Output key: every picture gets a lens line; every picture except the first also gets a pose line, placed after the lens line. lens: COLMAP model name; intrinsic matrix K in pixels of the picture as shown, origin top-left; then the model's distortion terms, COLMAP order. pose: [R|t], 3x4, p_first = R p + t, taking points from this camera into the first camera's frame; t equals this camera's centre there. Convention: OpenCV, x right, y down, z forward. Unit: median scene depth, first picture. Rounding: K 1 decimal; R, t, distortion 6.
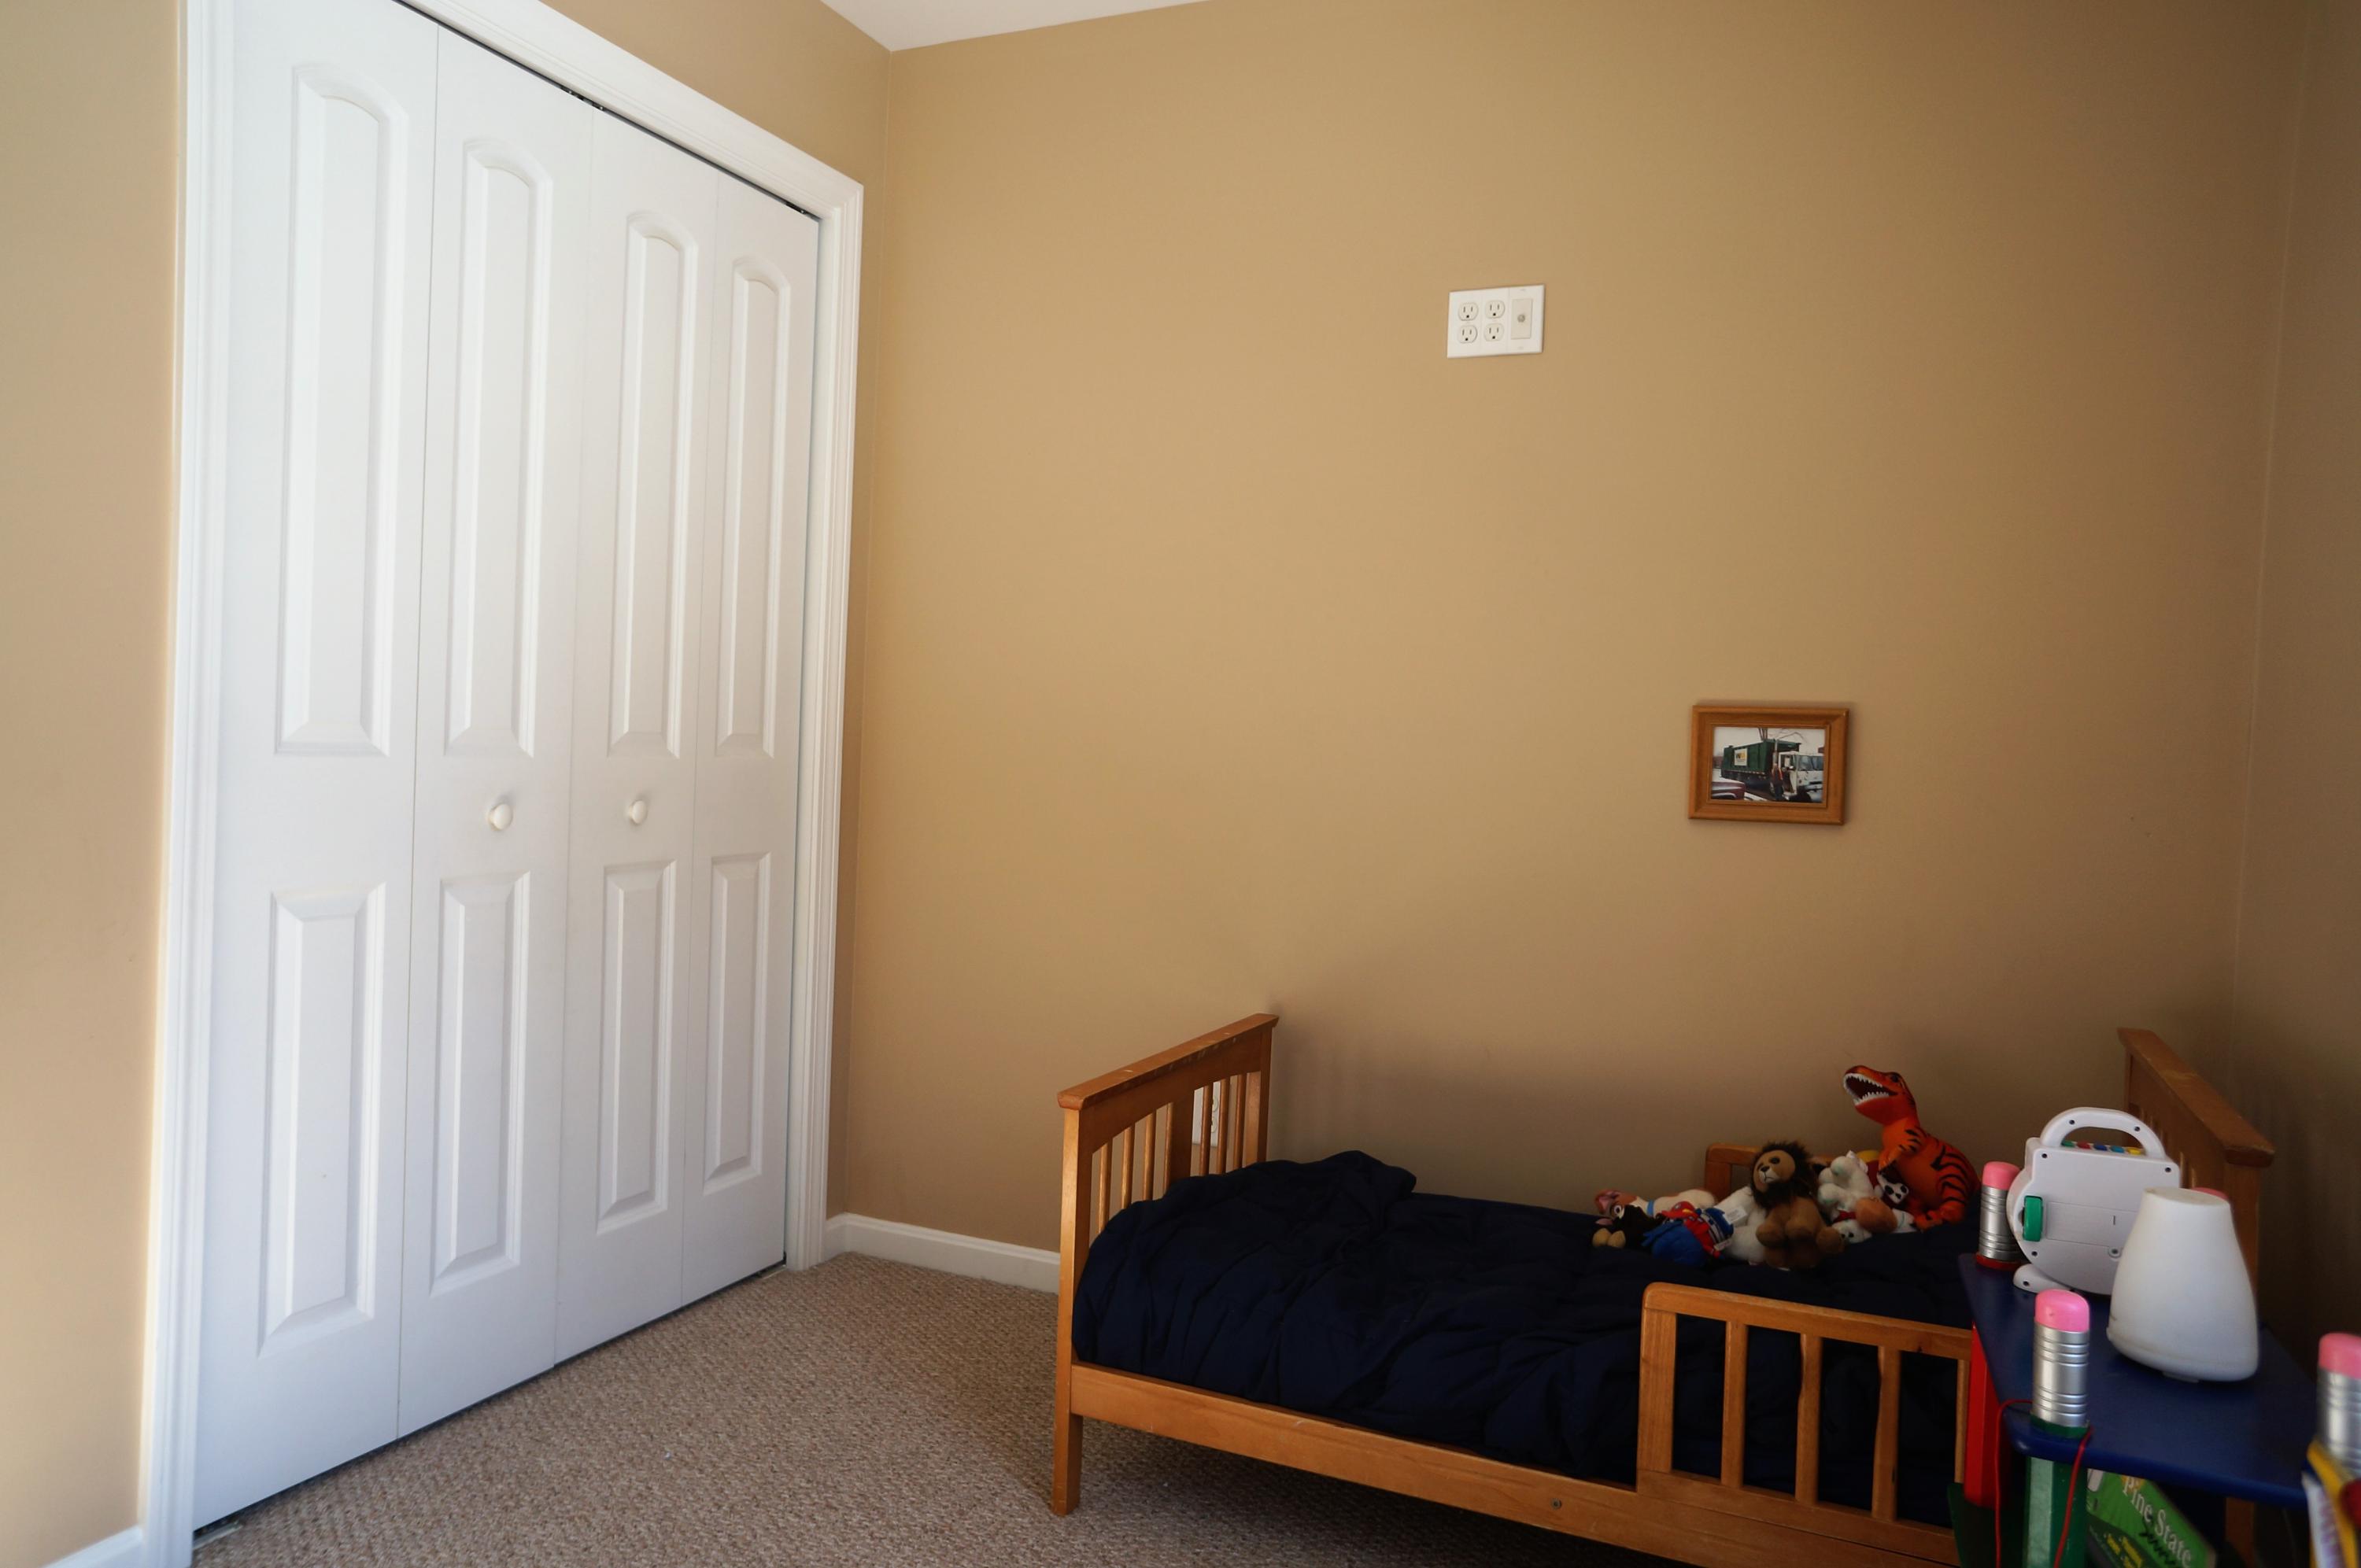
lens RADIAL K [[1606.2, 0, 1176.8], [0, 1606.2, 787.1], [0, 0, 1]] dist [-0.028316, 0.034835]
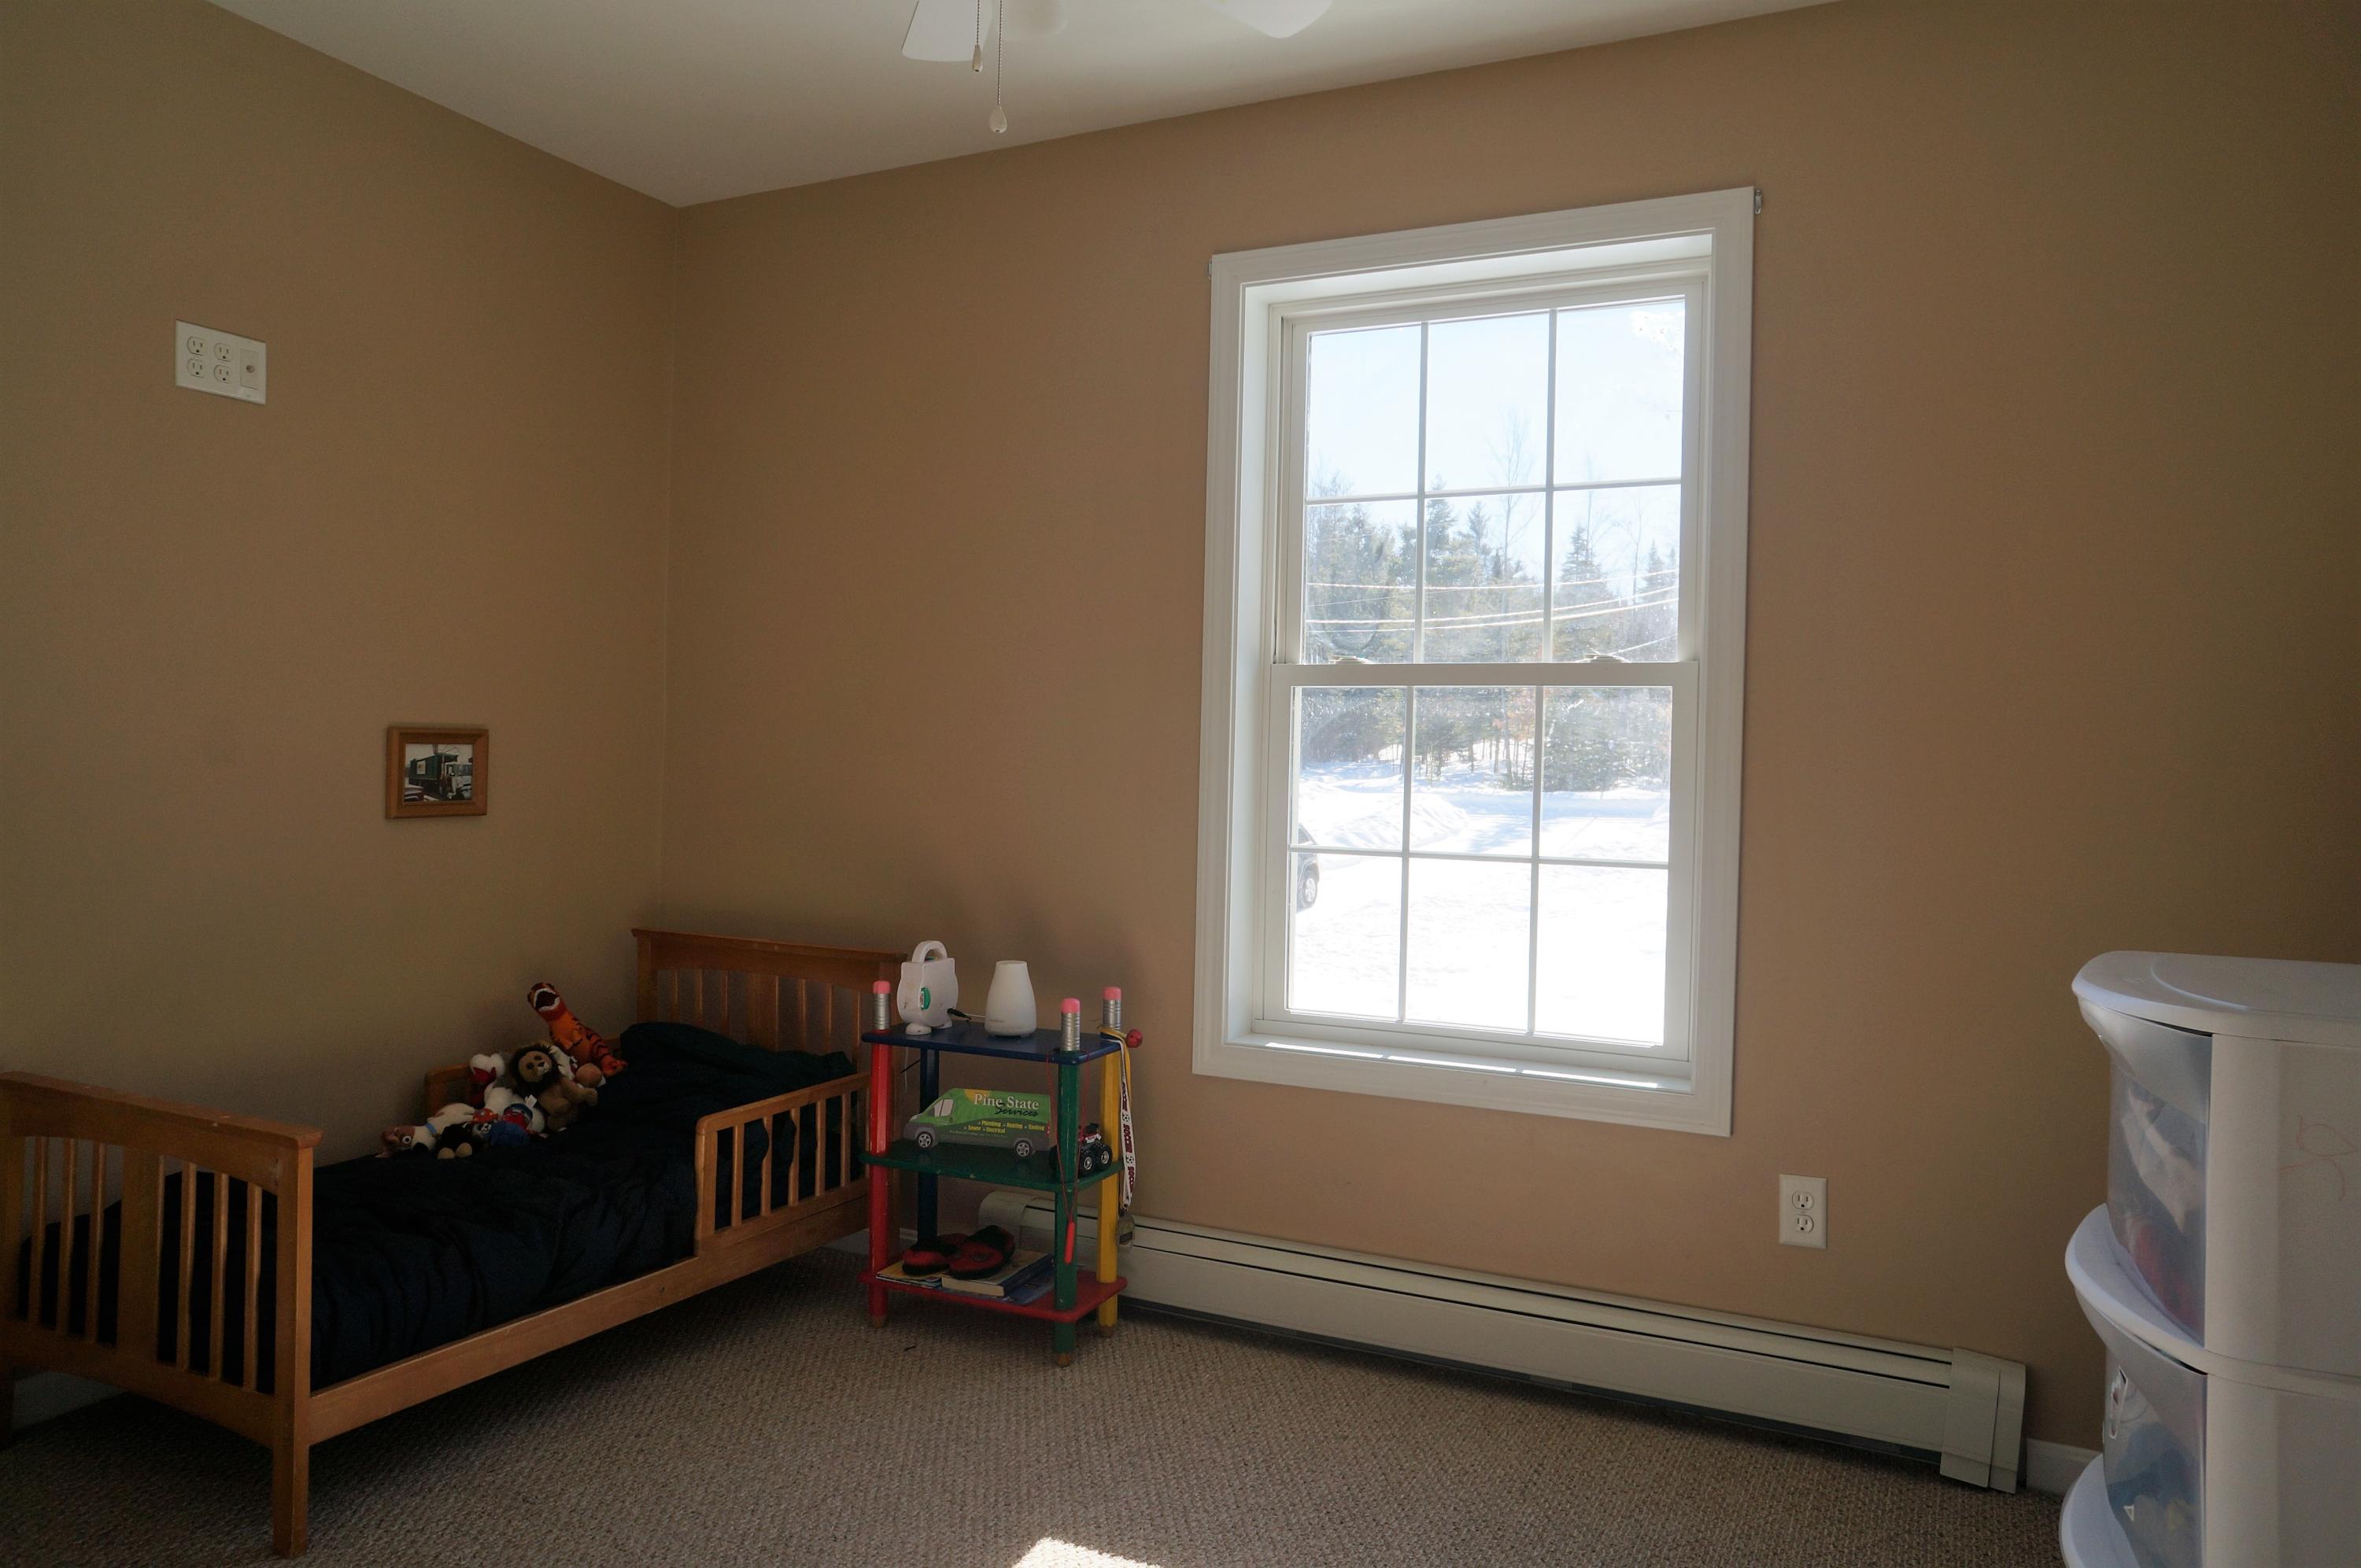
lens RADIAL K [[1606.2, 0, 1168.6], [0, 1606.2, 771.9], [0, 0, 1]] dist [-0.028316, 0.034835]
pose [[0.041548, -0.043367, 0.998195, -0.901076], [0.009187, 0.999032, 0.043021, -0.064953], [-0.999094, 0.007383, 0.041906, 0.355454]]
